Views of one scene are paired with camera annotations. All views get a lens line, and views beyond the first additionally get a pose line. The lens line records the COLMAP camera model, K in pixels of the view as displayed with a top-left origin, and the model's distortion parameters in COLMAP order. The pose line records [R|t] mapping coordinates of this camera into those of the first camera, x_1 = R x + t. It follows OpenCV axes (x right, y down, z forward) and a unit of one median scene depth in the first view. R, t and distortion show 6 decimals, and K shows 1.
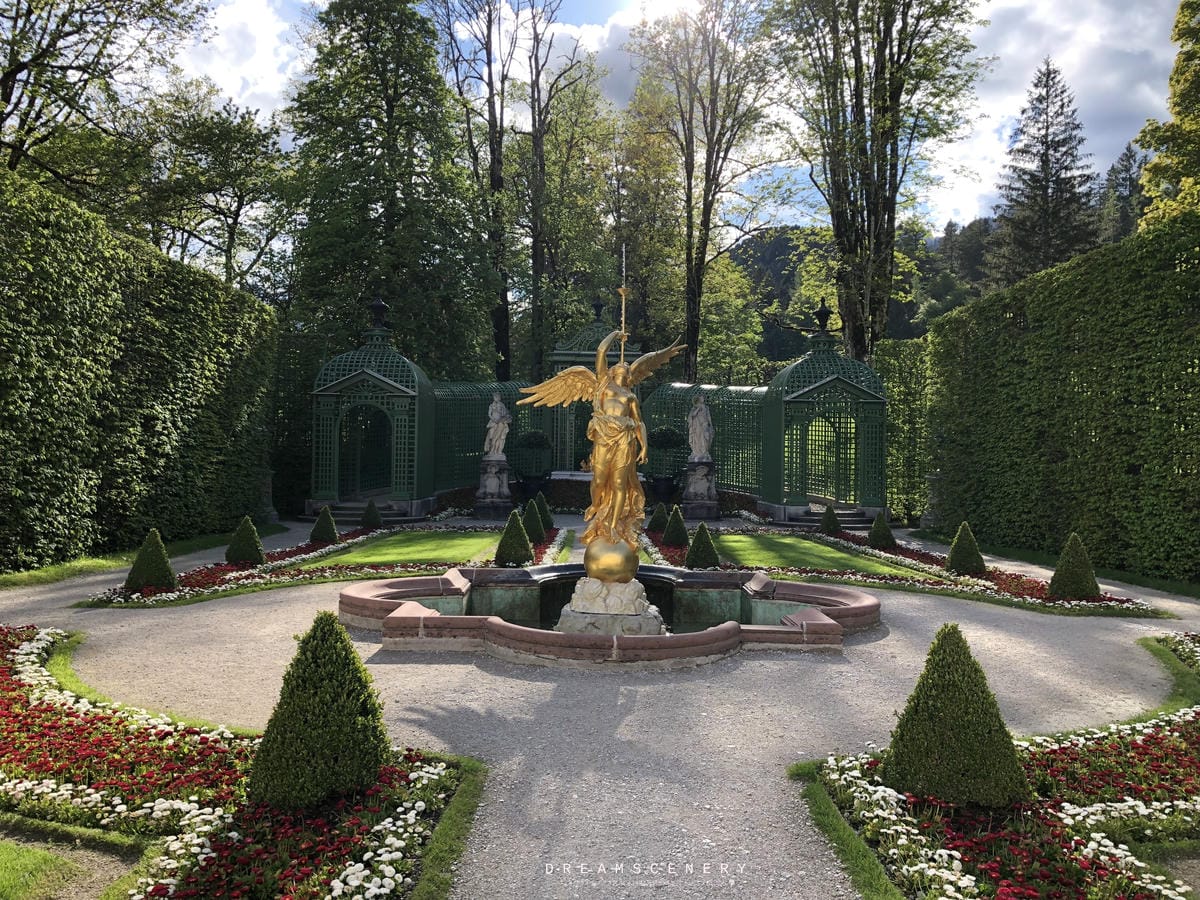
lens RADIAL K [[973.7, 0, 593.5], [0, 973.7, 445.2], [0, 0, 1]] dist [0.004036, -0.005873]
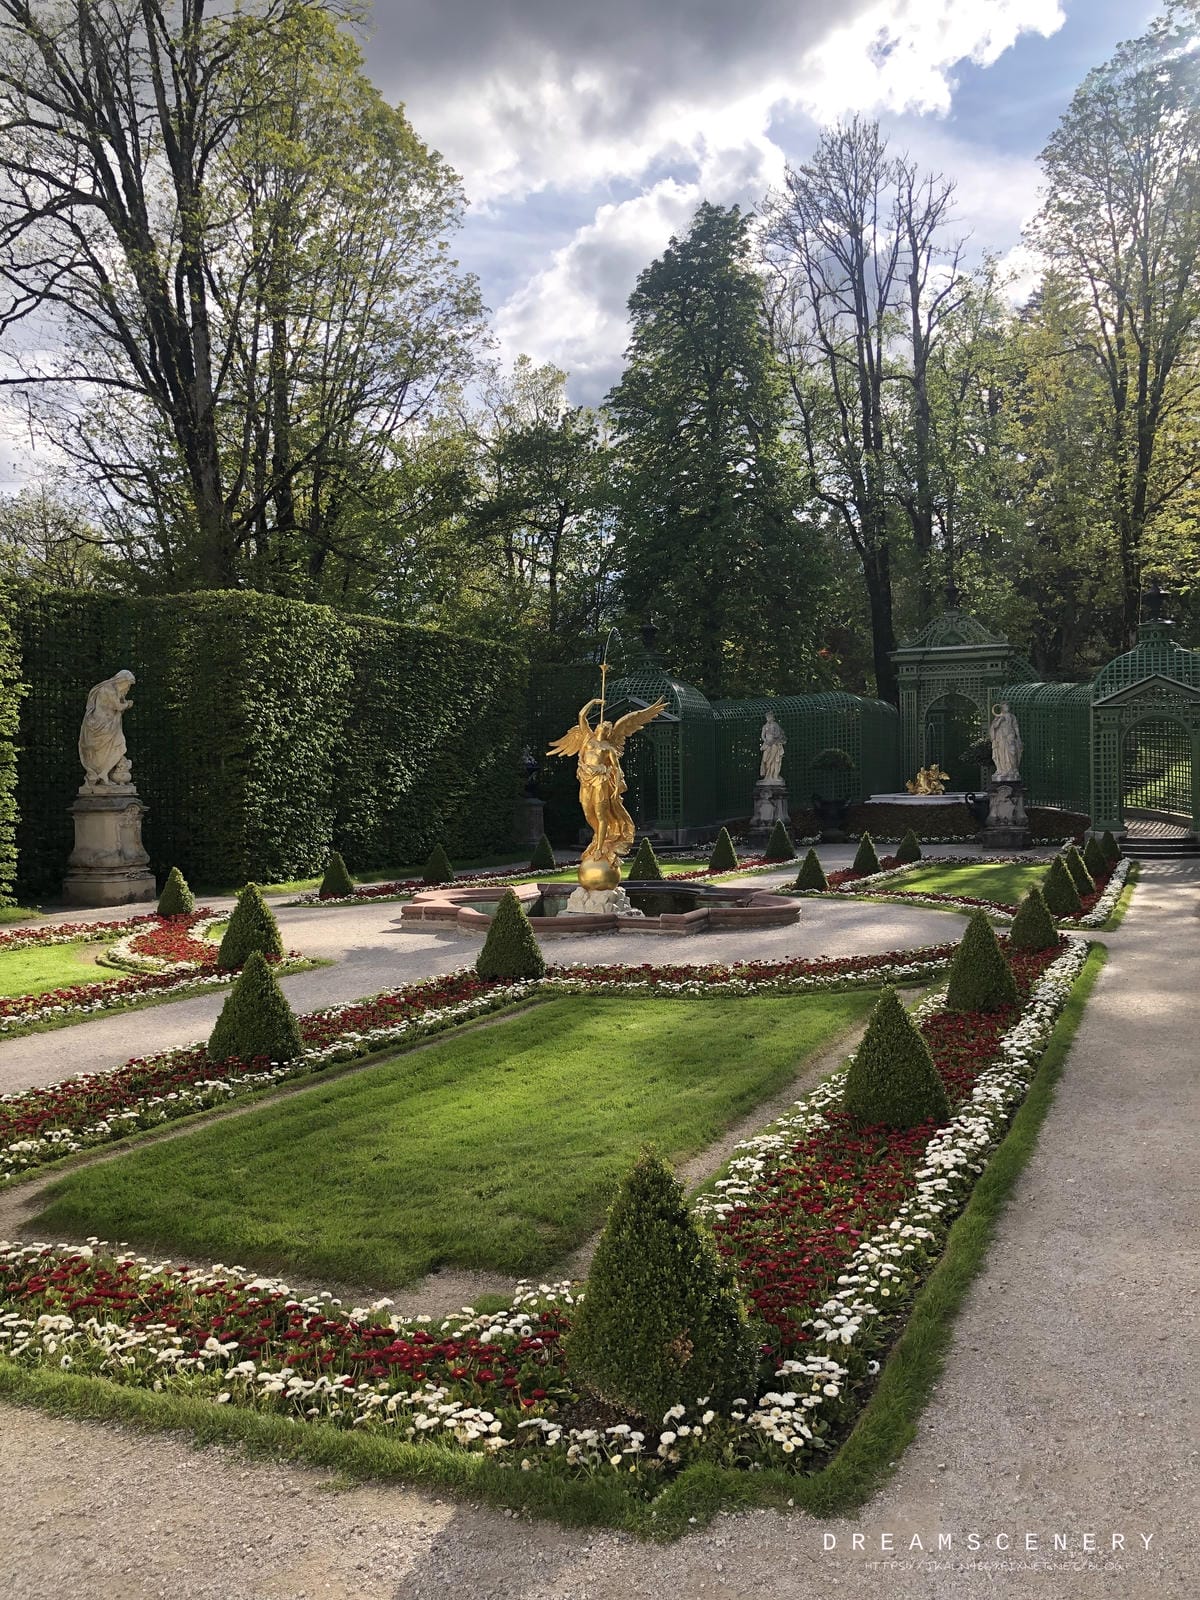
lens RADIAL K [[1339.5, 0, 597.6], [0, 1339.5, 780.3], [0, 0, 1]] dist [0.040451, -0.000751]
pose [[0.908692, -0.025093, -0.416713, 0.535097], [0.033470, 0.999358, 0.012807, -0.021110], [0.416124, -0.025585, 0.908948, -0.441666]]
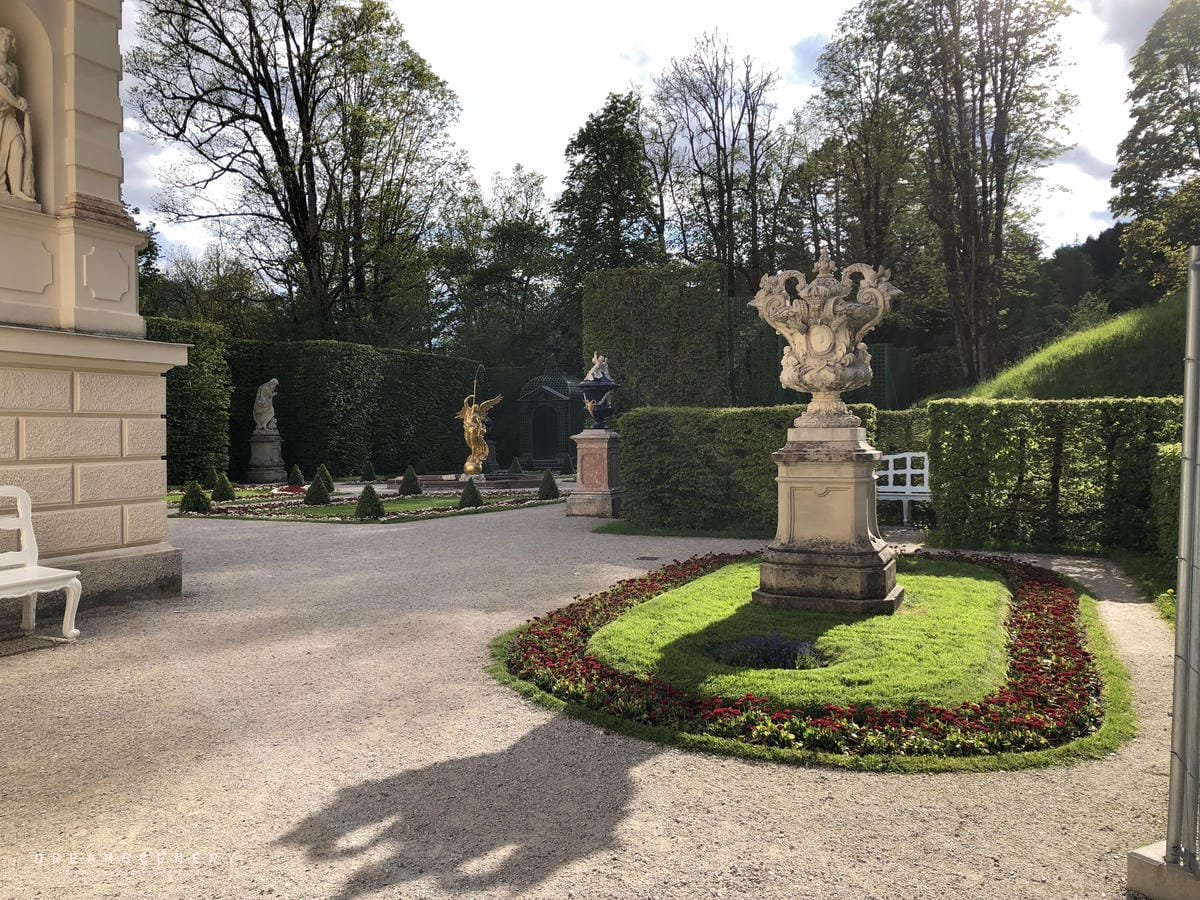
lens RADIAL K [[976.6, 0, 598.4], [0, 976.6, 437.3], [0, 0, 1]] dist [0.056151, -0.073018]
pose [[0.905810, -0.018322, -0.423287, 1.180034], [0.027089, 0.999525, 0.014705, -0.010546], [0.422816, -0.024787, 0.905876, -1.150868]]
